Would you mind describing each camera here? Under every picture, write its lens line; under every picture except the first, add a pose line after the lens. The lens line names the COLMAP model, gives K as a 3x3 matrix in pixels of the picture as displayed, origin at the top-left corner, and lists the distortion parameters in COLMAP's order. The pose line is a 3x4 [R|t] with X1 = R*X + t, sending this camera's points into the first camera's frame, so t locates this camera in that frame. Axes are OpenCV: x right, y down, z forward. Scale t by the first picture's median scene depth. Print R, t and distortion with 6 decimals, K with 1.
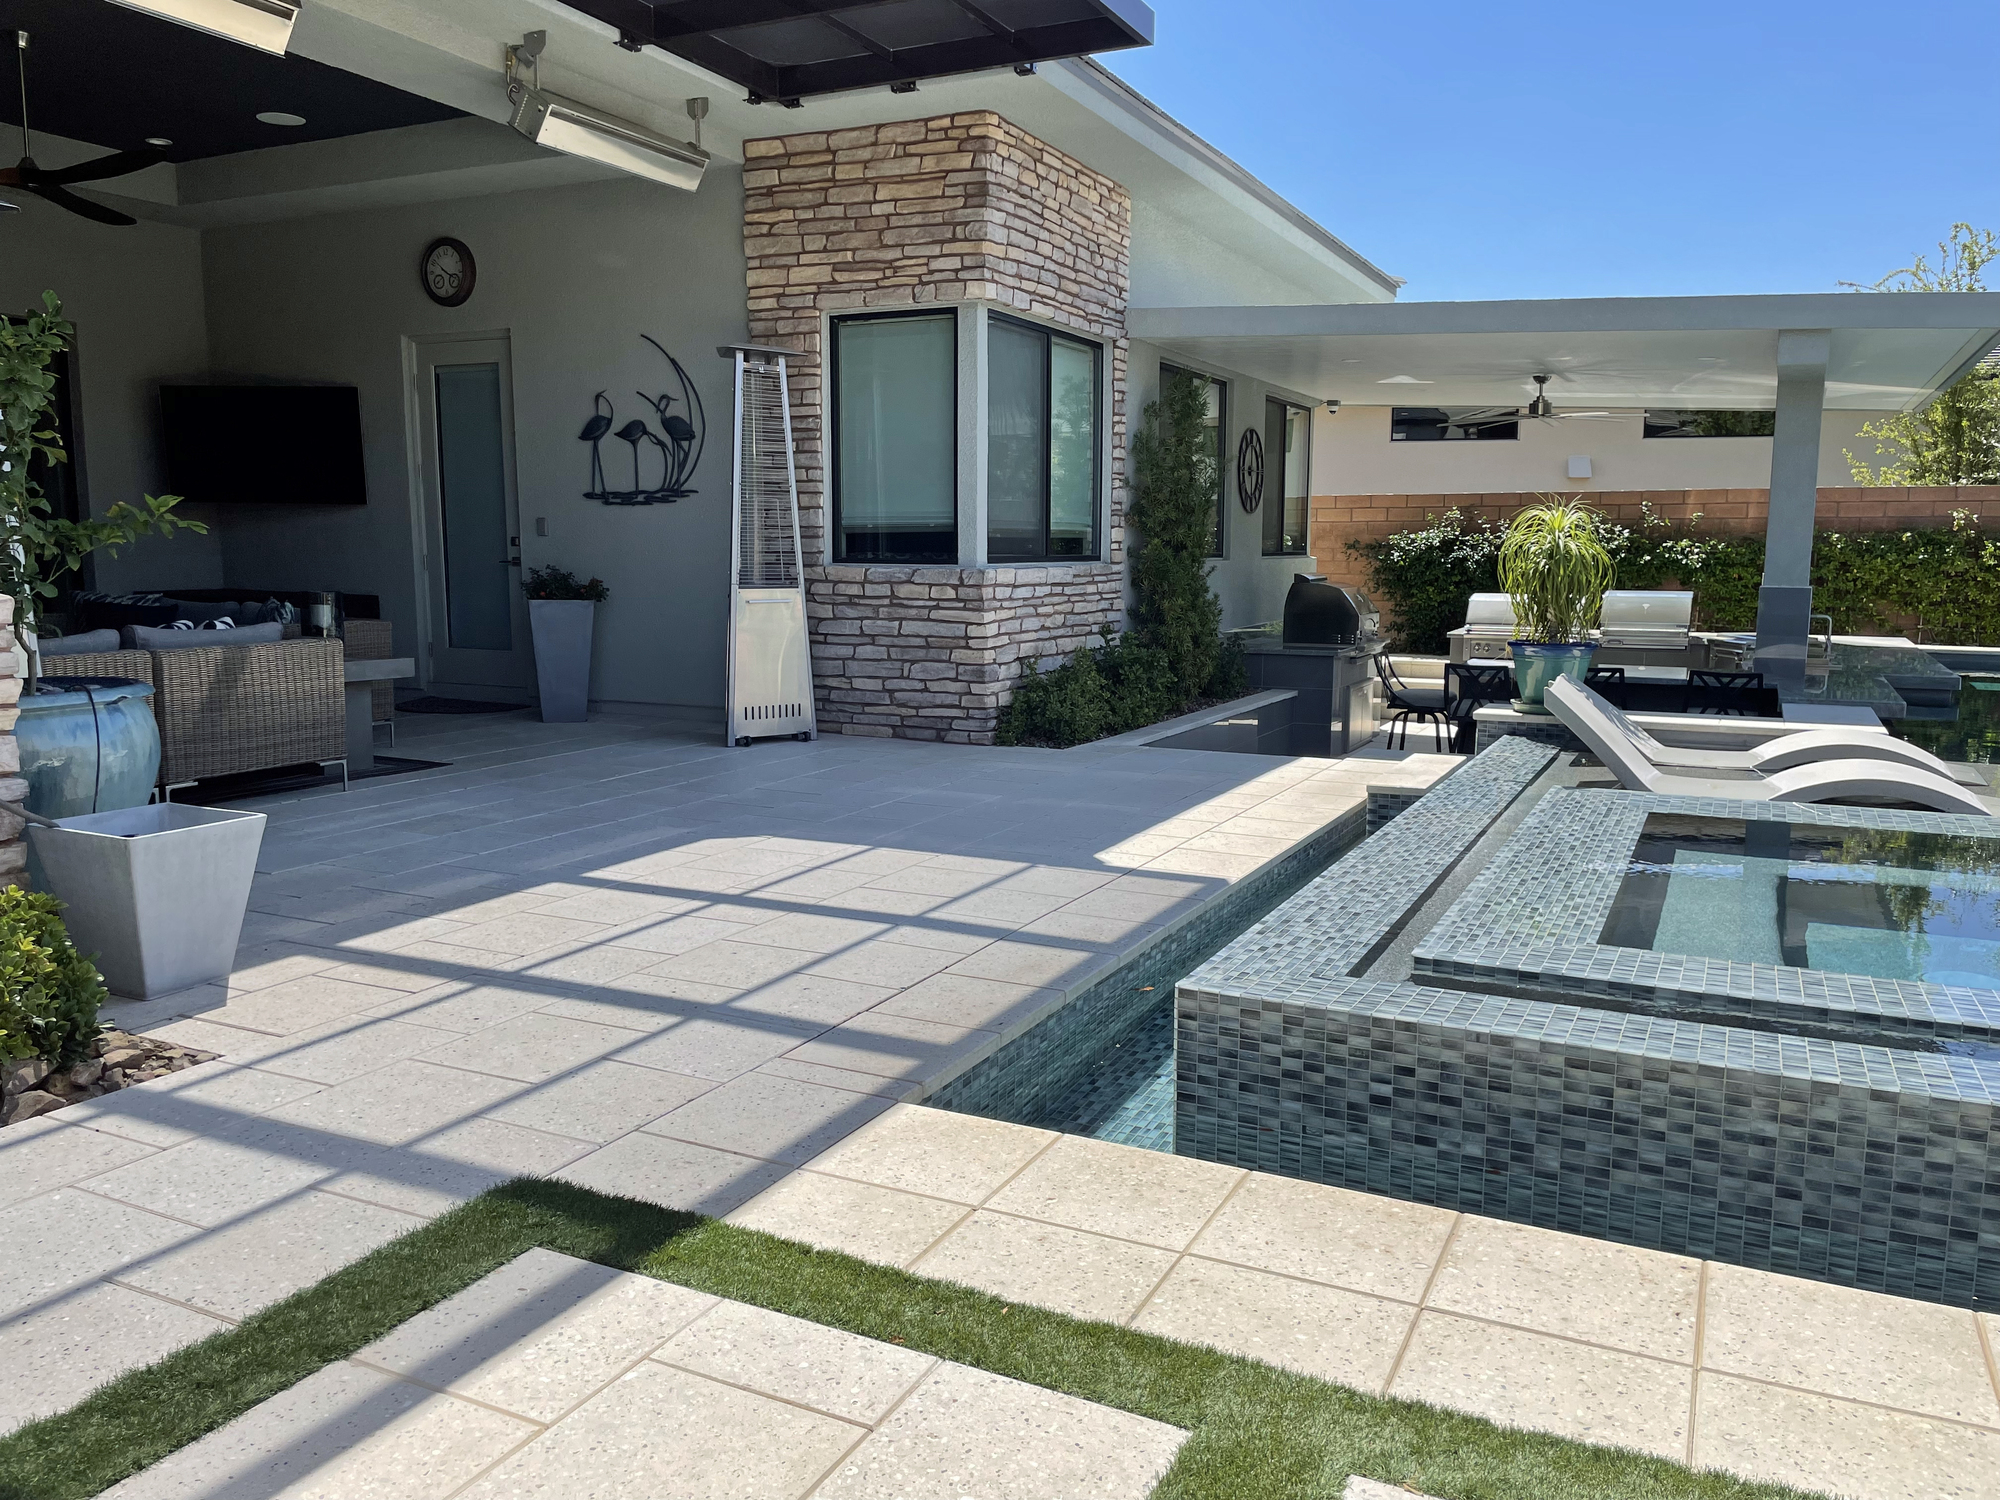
lens RADIAL K [[1510.3, 0, 1001.0], [0, 1510.3, 736.8], [0, 0, 1]] dist [0.092532, -0.114947]
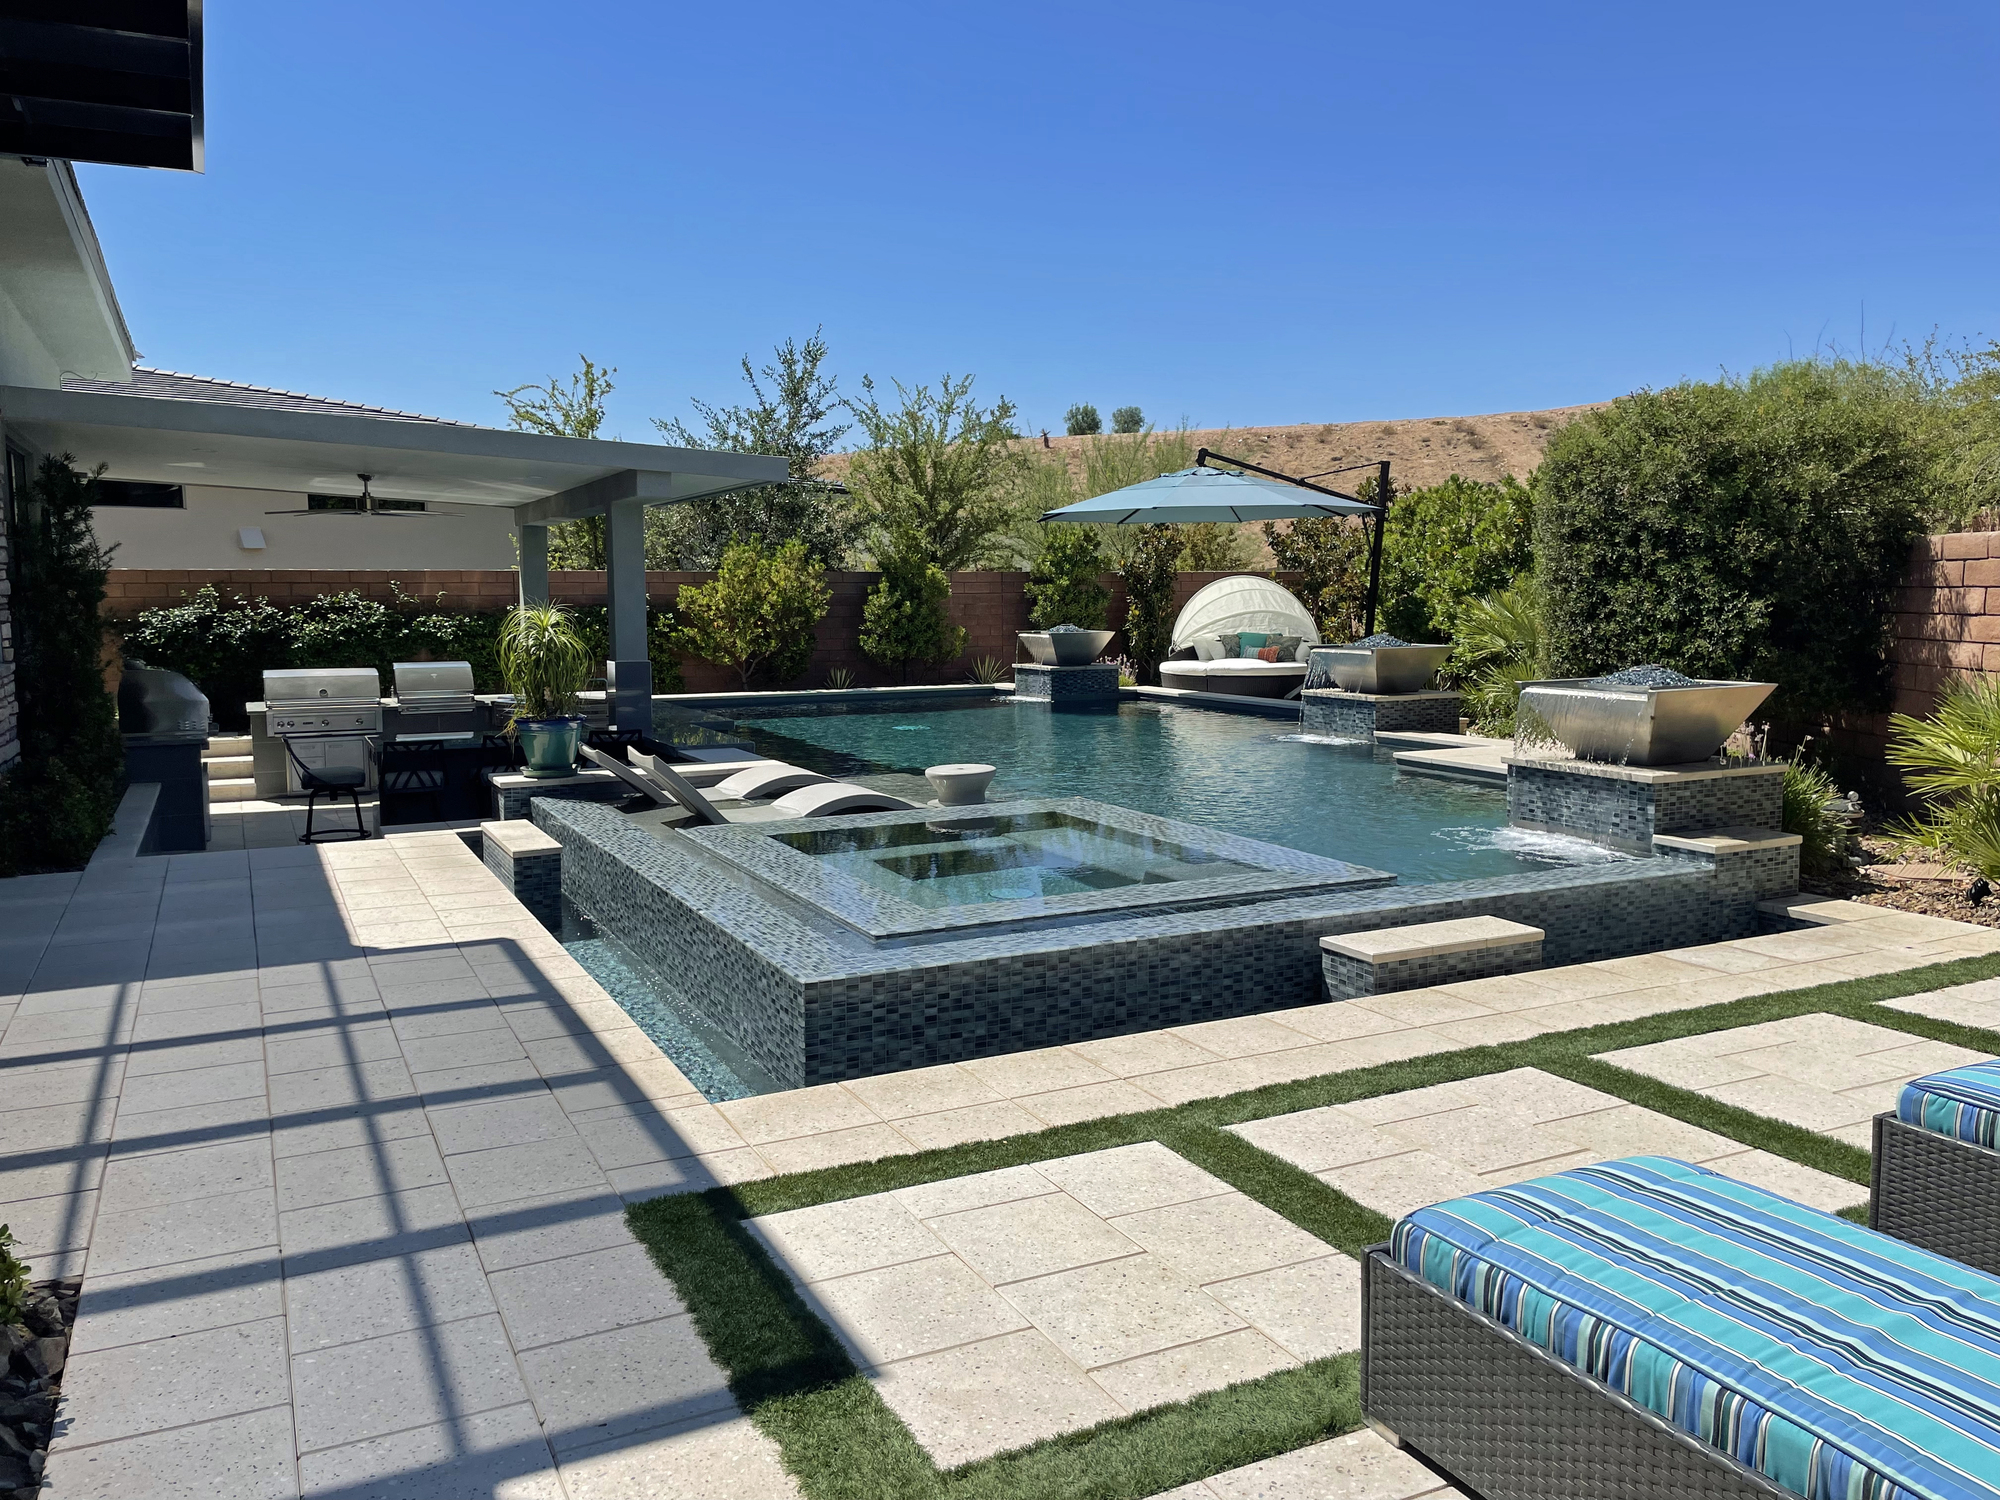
lens RADIAL K [[1510.3, 0, 1001.0], [0, 1510.3, 736.8], [0, 0, 1]] dist [0.092532, -0.114947]
pose [[0.599787, -0.086633, 0.795456, -0.962666], [0.110923, 0.993525, 0.024567, -0.090364], [-0.792434, 0.073500, 0.605513, -0.054432]]
